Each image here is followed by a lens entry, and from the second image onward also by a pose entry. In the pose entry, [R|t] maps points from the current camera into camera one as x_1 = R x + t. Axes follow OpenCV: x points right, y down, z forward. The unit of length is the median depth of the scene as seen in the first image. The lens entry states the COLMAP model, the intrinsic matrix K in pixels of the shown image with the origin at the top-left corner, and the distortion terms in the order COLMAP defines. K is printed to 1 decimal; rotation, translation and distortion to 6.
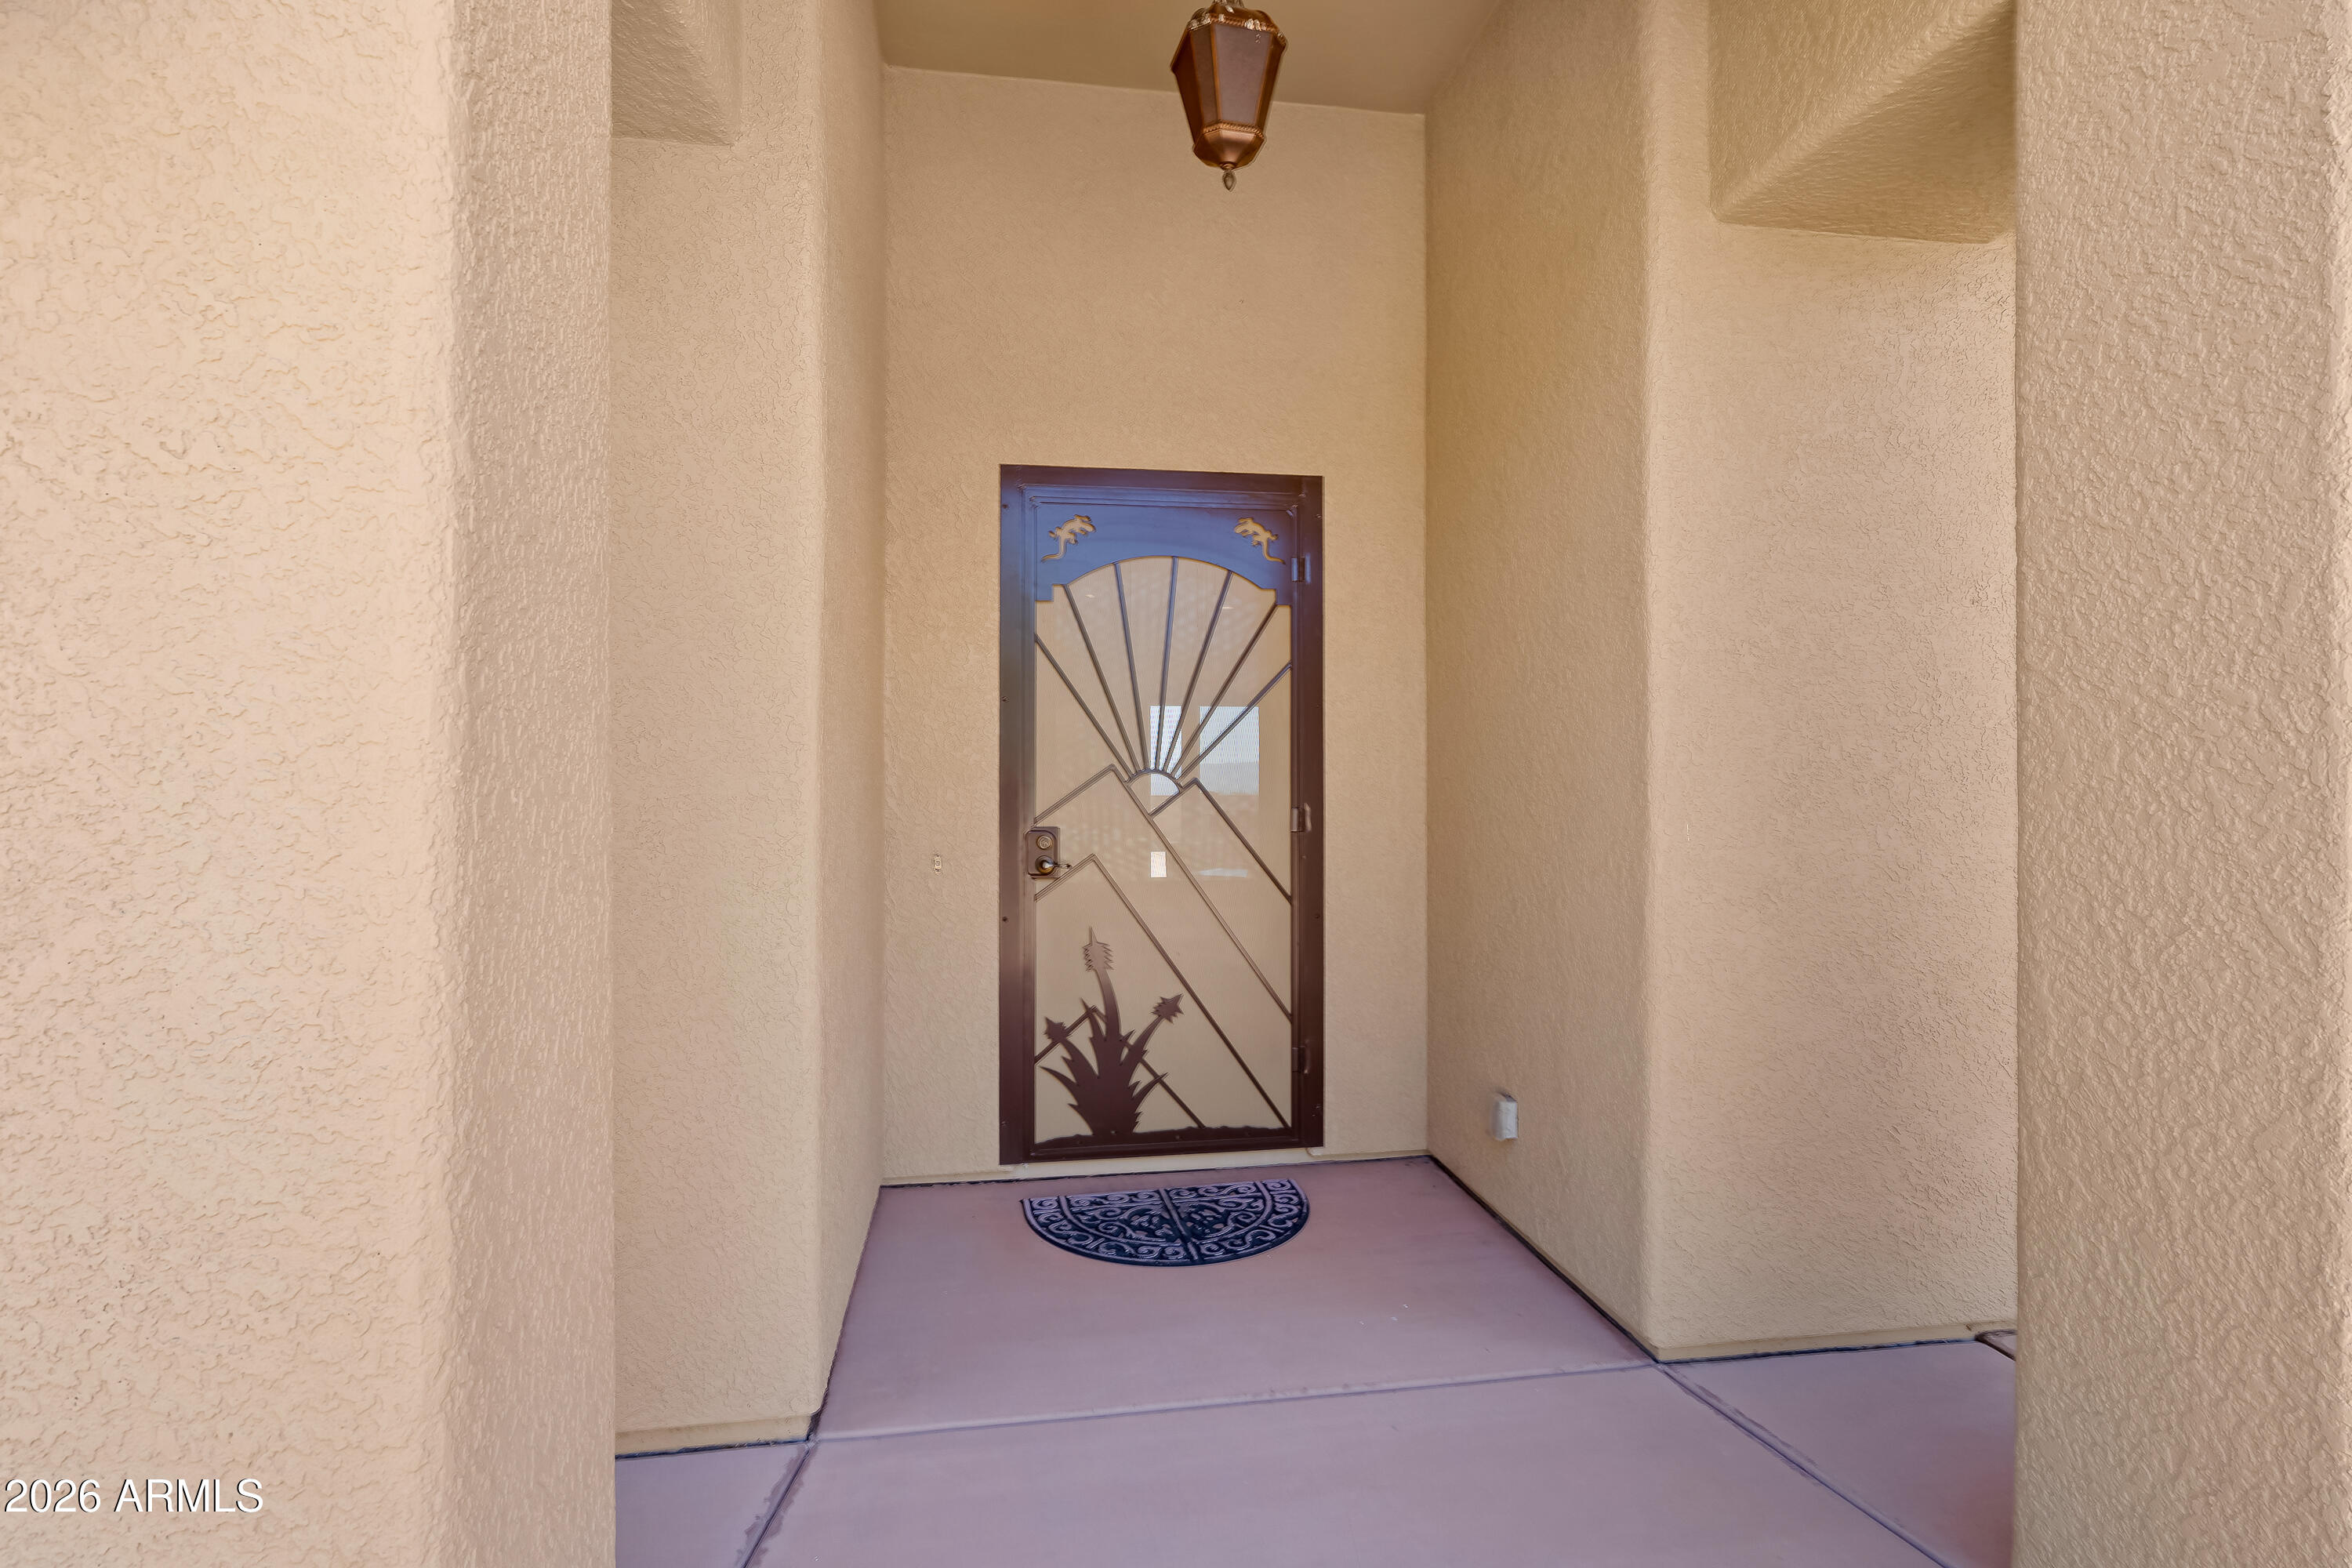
lens RADIAL K [[1073.5, 0, 1176.7], [0, 1073.5, 778.6], [0, 0, 1]] dist [-0.012597, 0.002780]
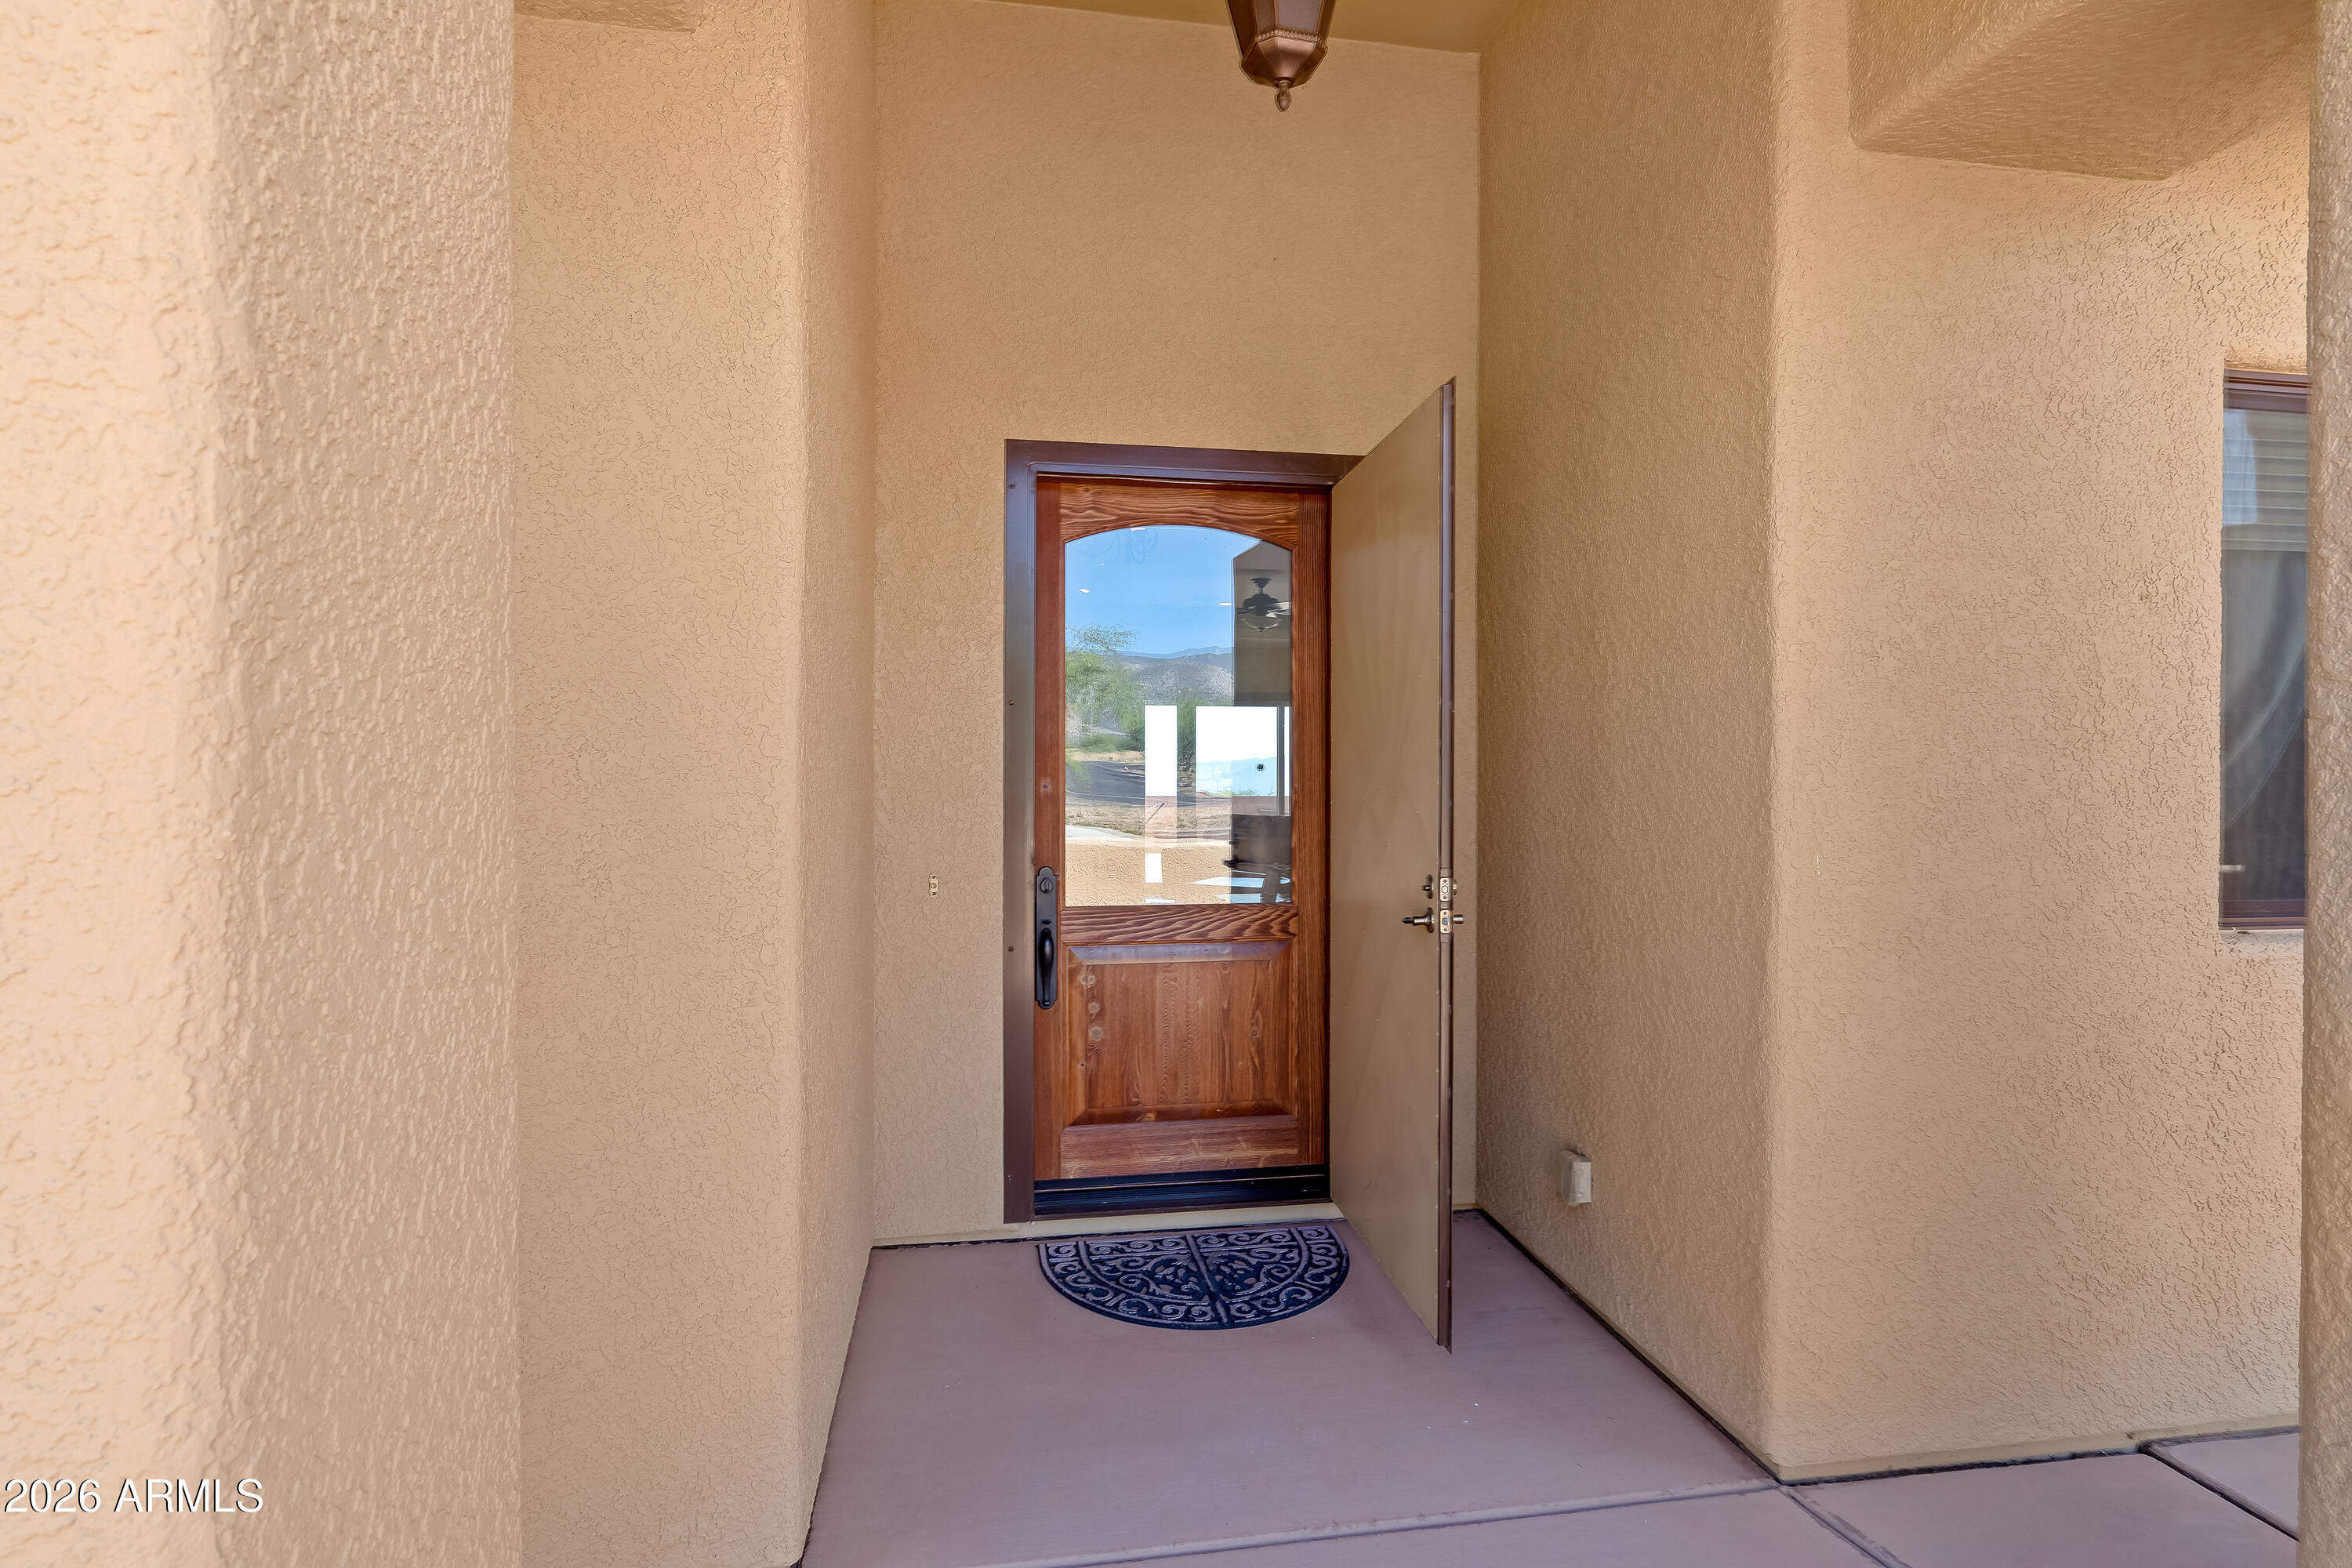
lens RADIAL K [[1073.5, 0, 1170.6], [0, 1073.5, 787.1], [0, 0, 1]] dist [-0.012597, 0.002780]
pose [[0.999963, 0.004154, 0.007577, -0.047800], [-0.004225, 0.999947, 0.009399, -0.018169], [-0.007538, -0.009431, 0.999927, 0.151260]]
